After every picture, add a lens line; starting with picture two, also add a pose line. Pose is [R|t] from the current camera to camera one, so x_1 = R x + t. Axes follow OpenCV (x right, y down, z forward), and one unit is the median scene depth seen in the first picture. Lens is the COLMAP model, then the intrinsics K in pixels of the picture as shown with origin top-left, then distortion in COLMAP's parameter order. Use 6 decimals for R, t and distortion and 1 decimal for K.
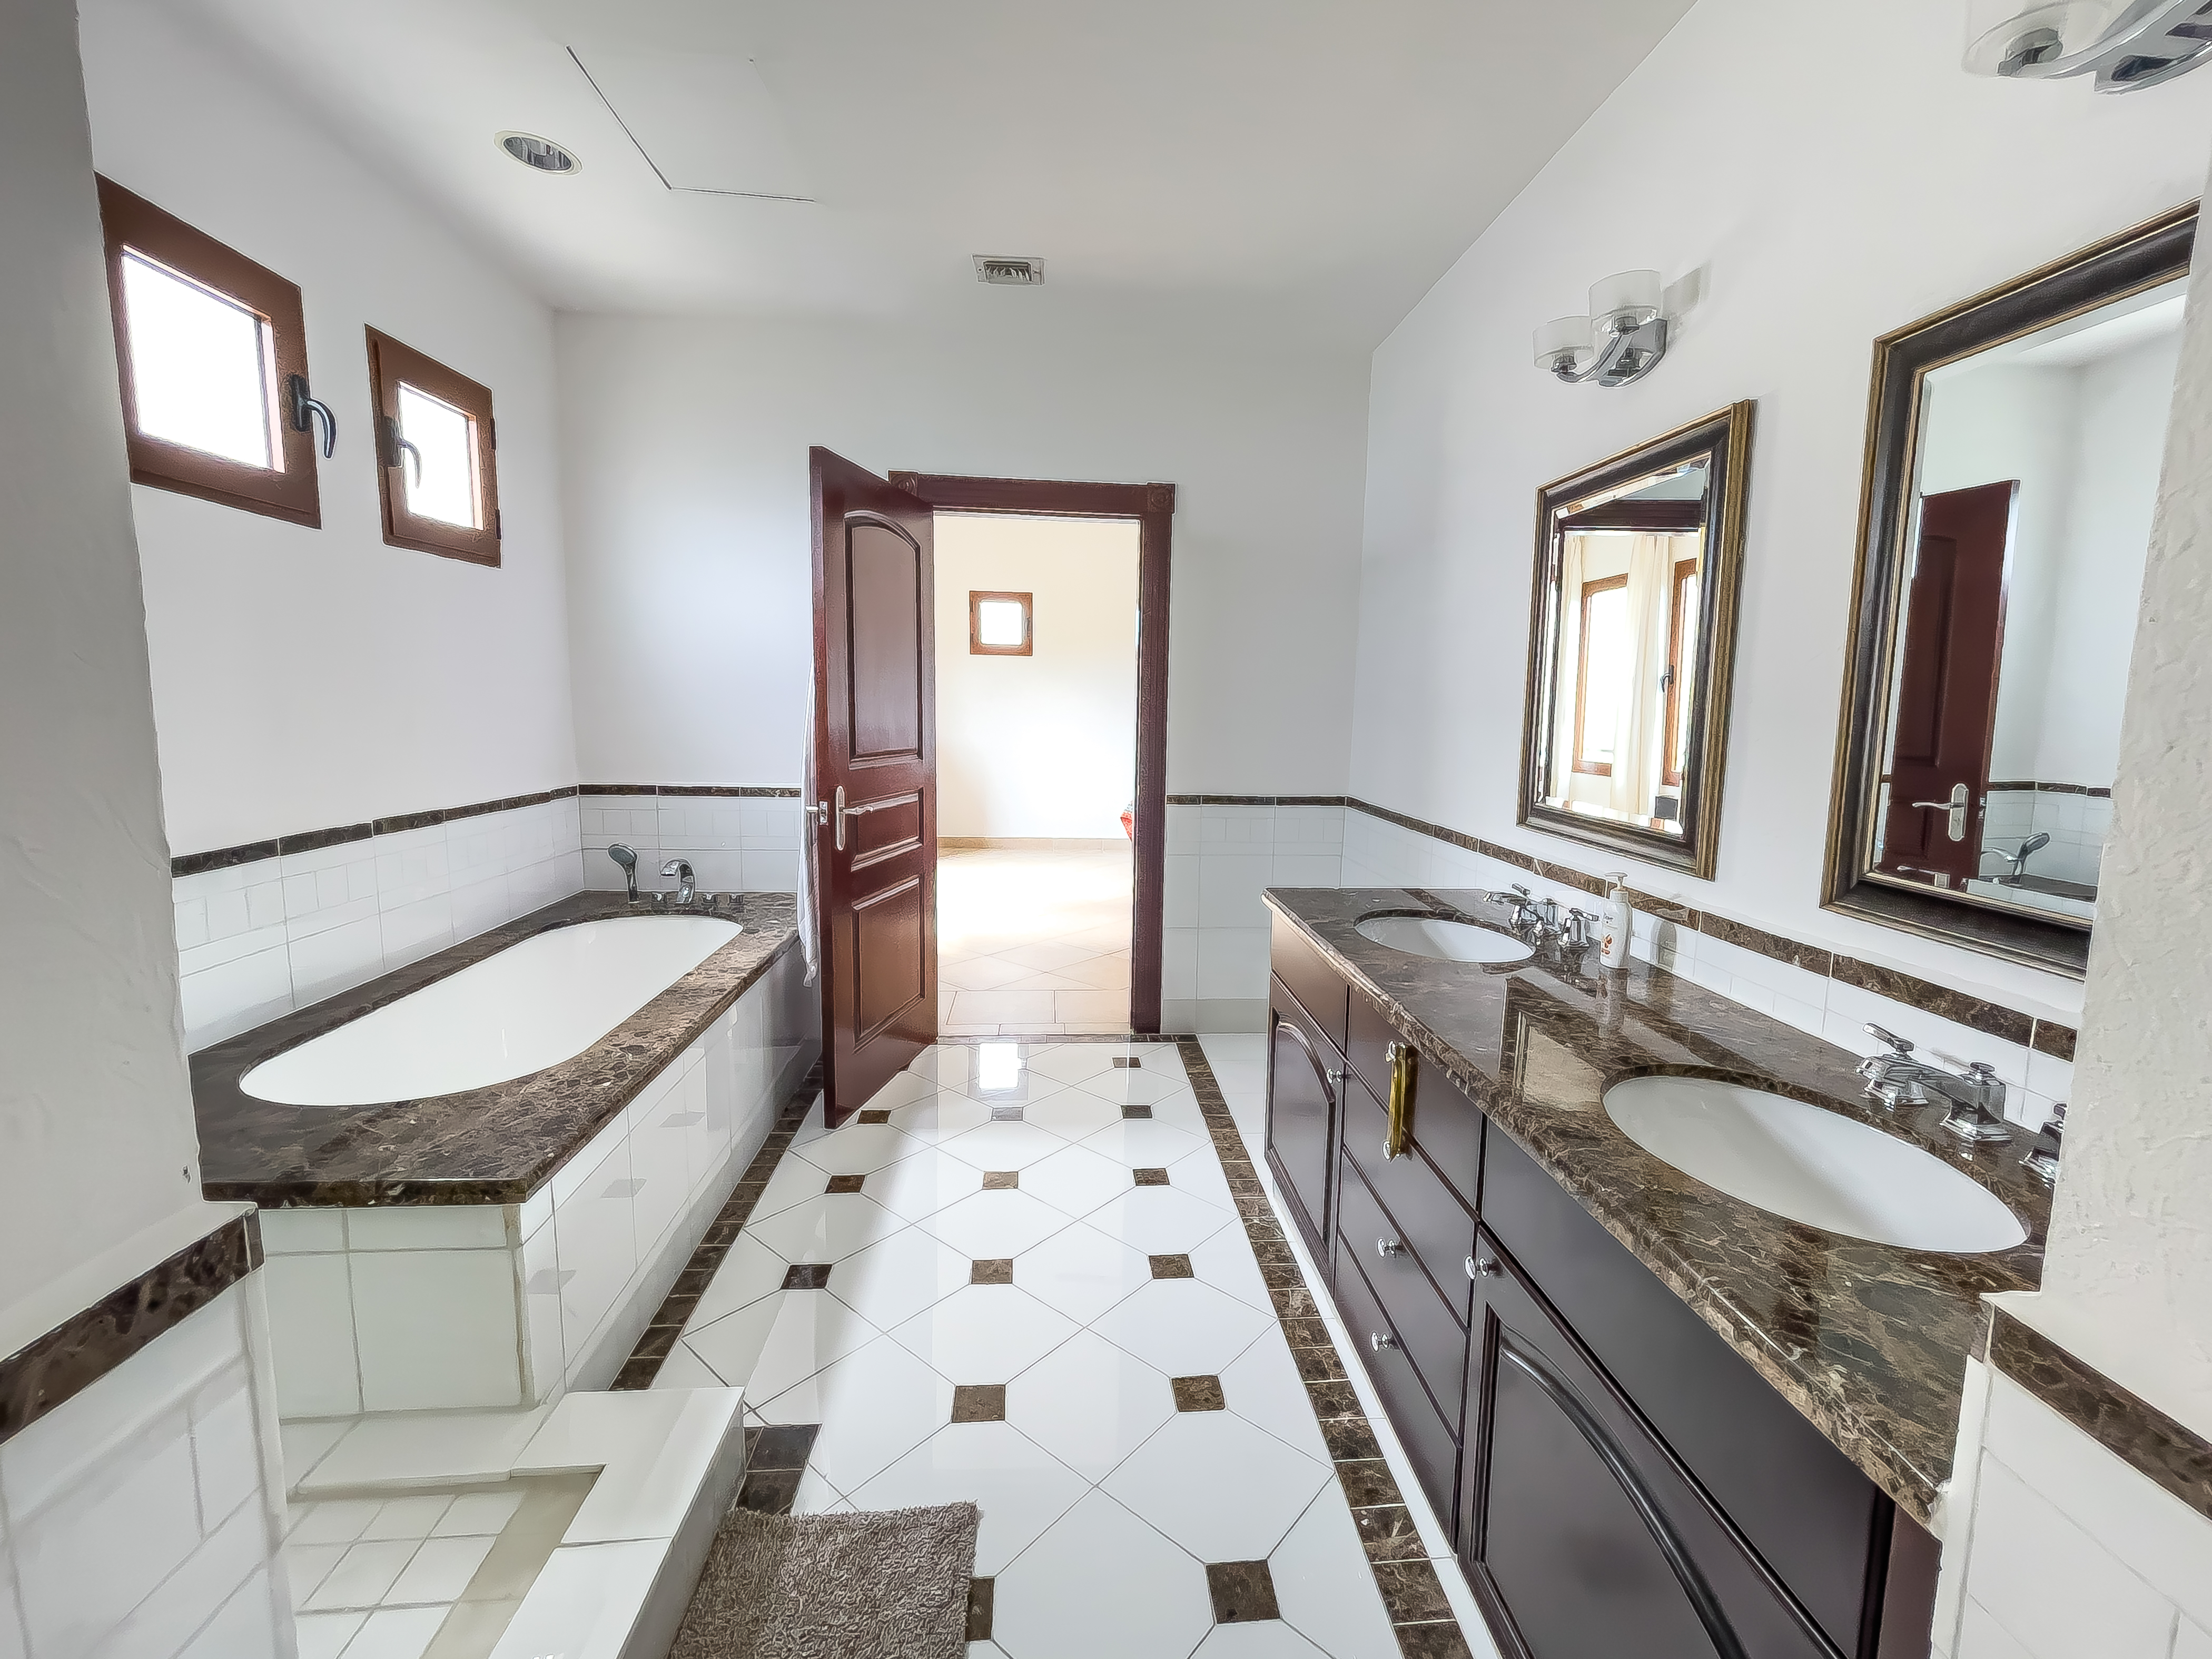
lens RADIAL K [[903.2, 0, 1106.3], [0, 903.2, 816.0], [0, 0, 1]] dist [0.005127, -0.000392]
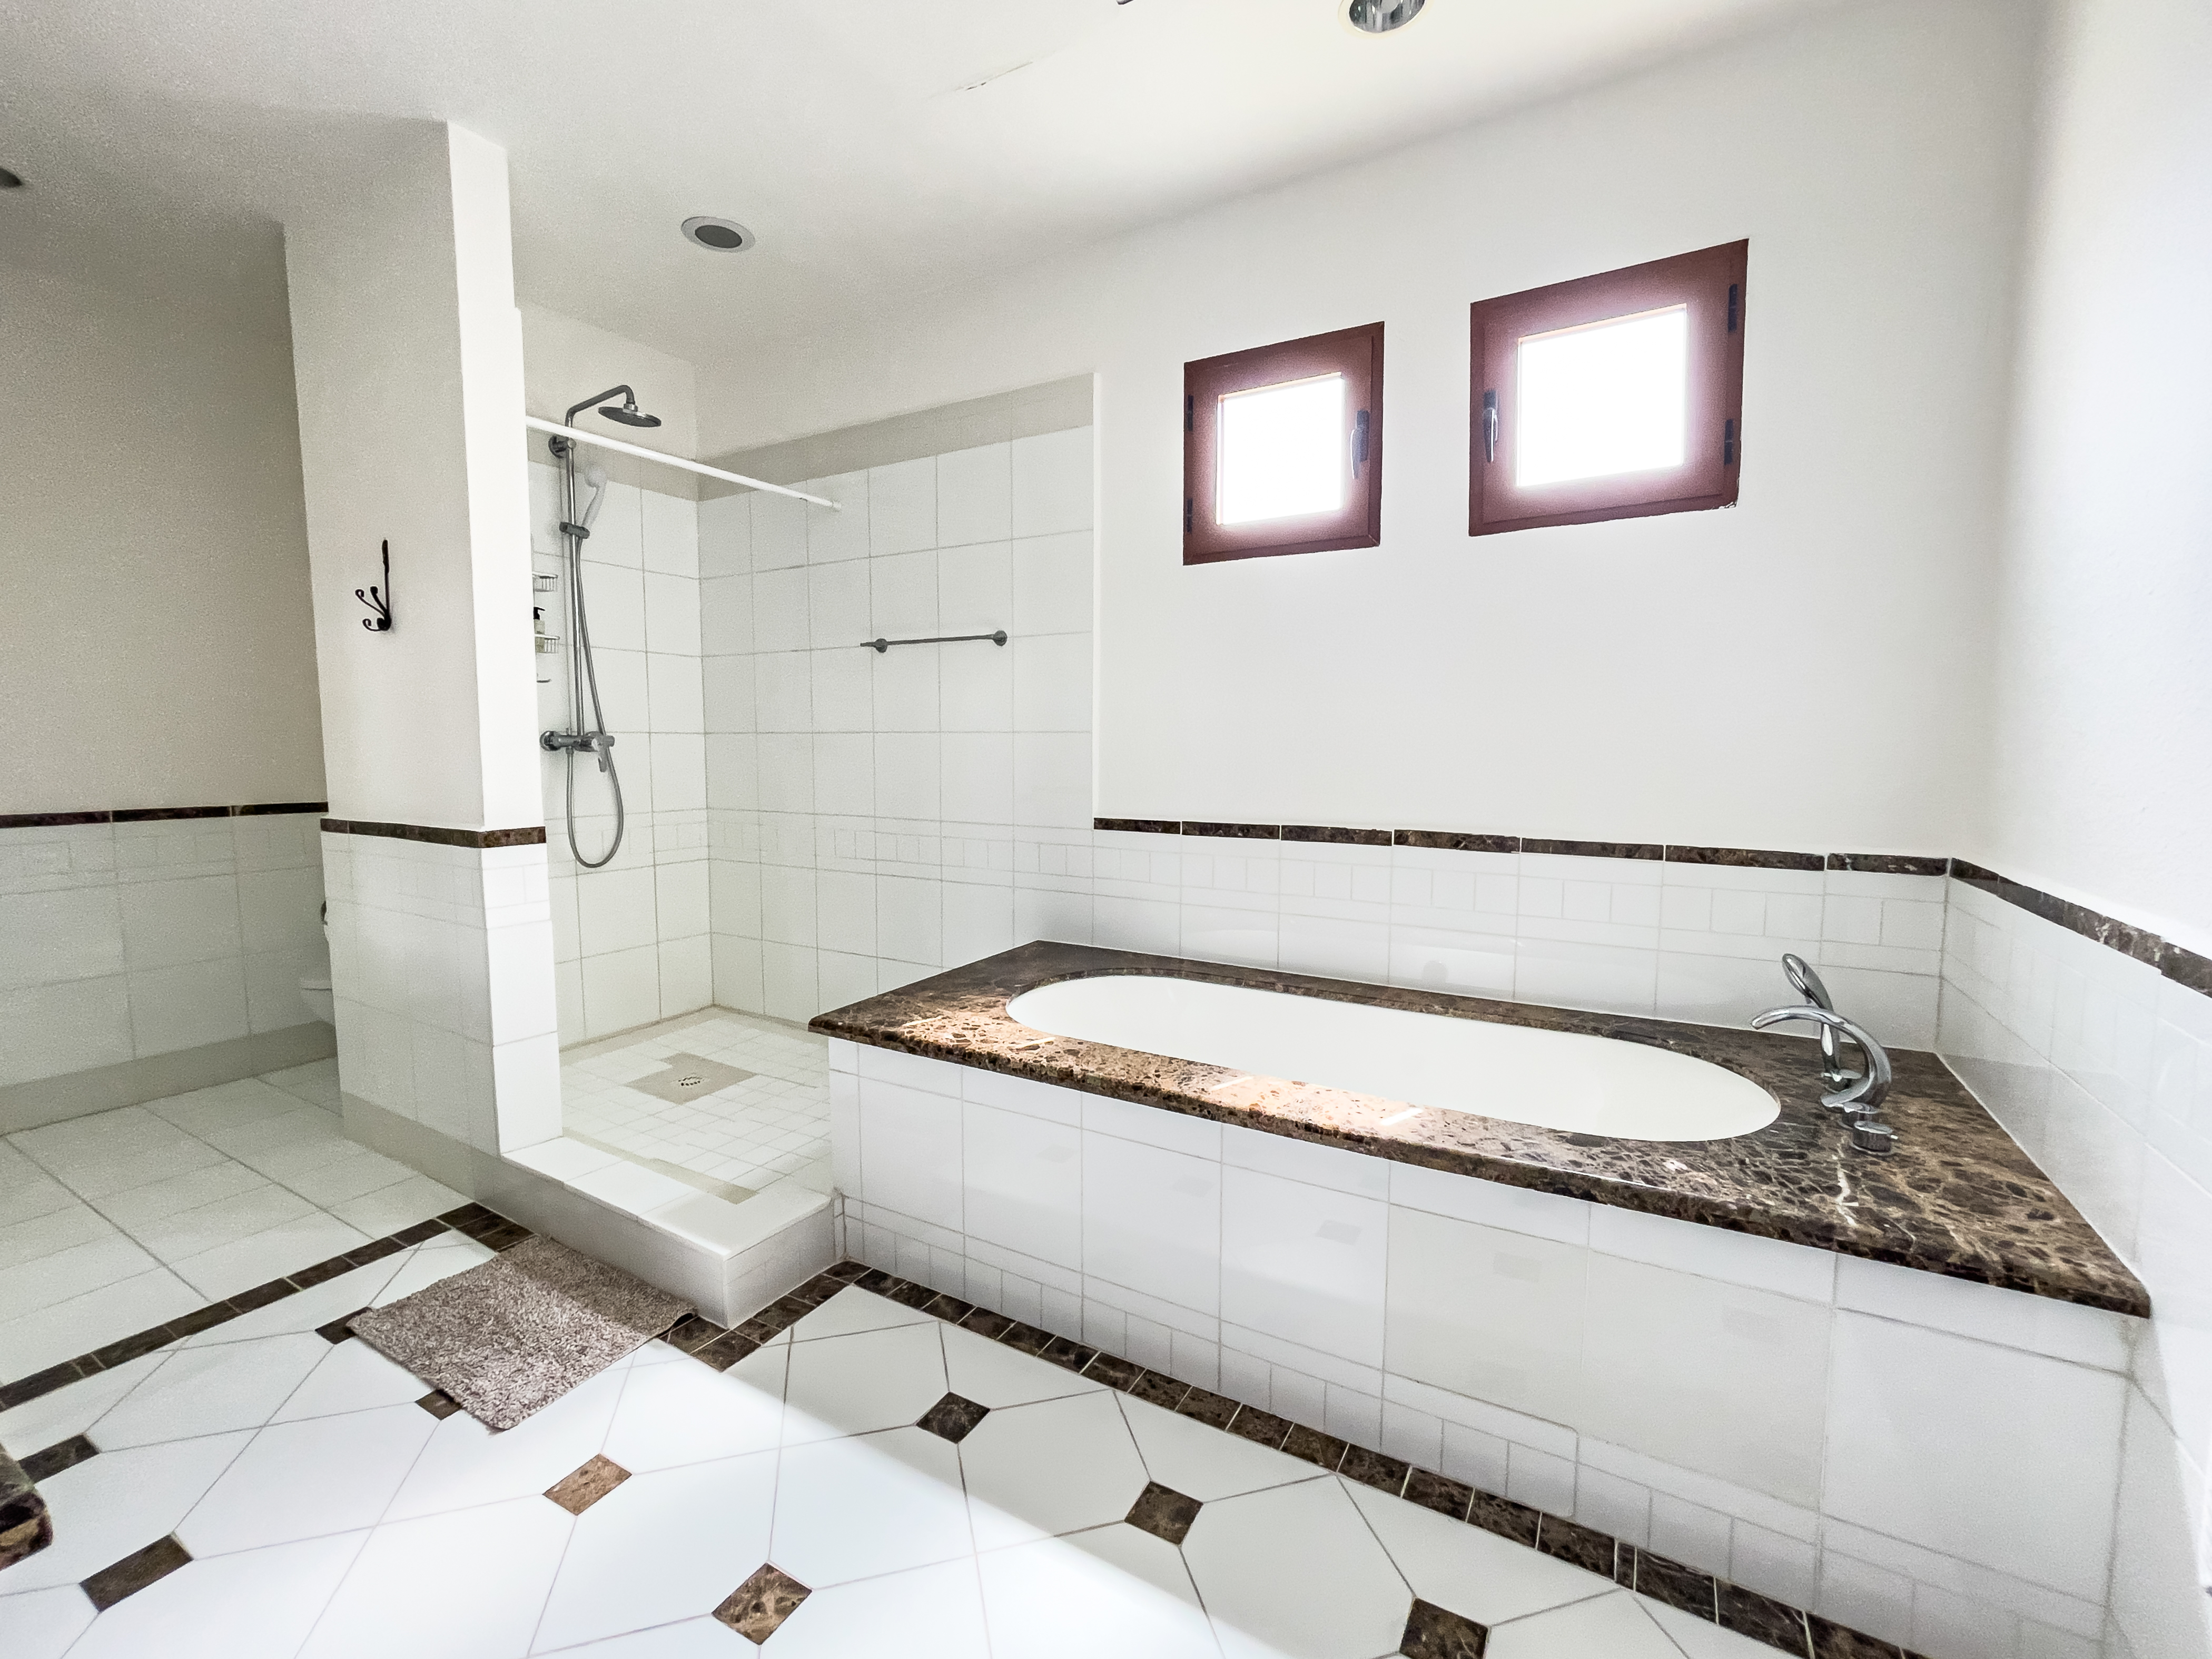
lens RADIAL K [[949.3, 0, 1105.7], [0, 949.3, 820.7], [0, 0, 1]] dist [-0.002904, -0.000339]
pose [[-0.547081, 0.049726, -0.835601, 0.245424], [-0.115262, 0.984250, 0.134036, -0.116346], [0.829106, 0.169642, -0.532733, 1.407752]]
